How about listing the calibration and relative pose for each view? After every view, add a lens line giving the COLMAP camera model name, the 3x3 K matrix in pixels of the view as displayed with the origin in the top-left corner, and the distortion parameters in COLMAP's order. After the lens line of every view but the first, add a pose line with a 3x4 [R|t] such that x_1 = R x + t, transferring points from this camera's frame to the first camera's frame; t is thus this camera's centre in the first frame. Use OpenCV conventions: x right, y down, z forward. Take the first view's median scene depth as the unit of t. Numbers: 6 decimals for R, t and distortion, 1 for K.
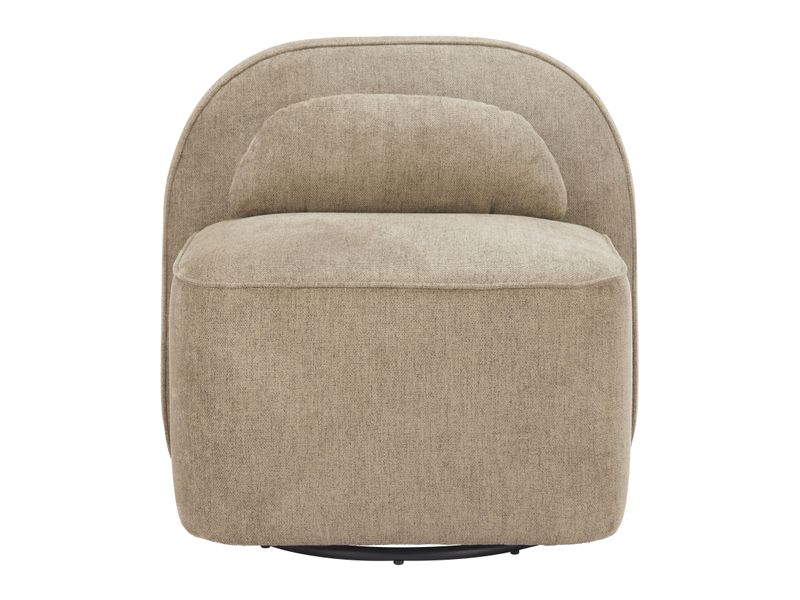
lens RADIAL K [[1640.5, 0, 400.5], [0, 1640.5, 297.5], [0, 0, 1]] dist [-0.000104, 0.000000]
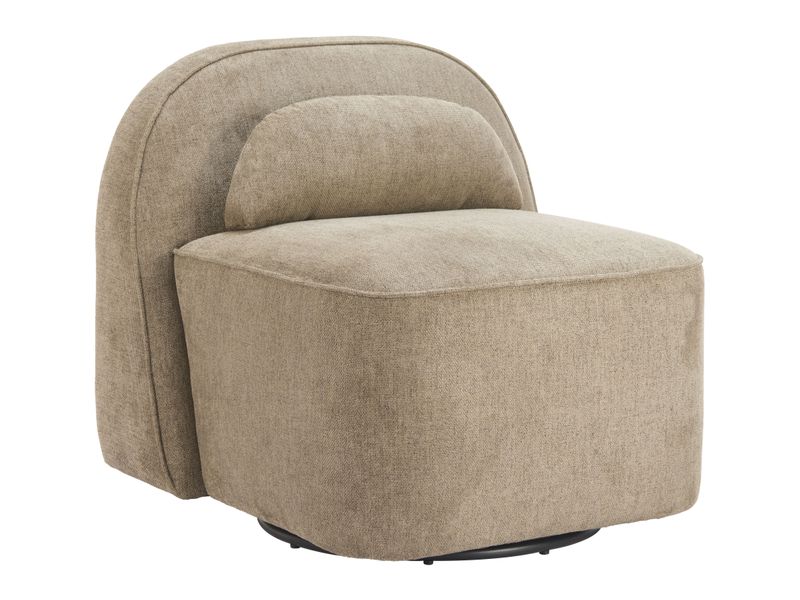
lens RADIAL K [[1640.5, 0, 401.9], [0, 1640.5, 302.4], [0, 0, 1]] dist [-0.000104, 0.000000]
pose [[0.924938, -0.087702, 0.369862, -0.455473], [0.086425, 0.996056, 0.020055, -0.021914], [-0.370162, 0.013416, 0.928870, 0.092952]]
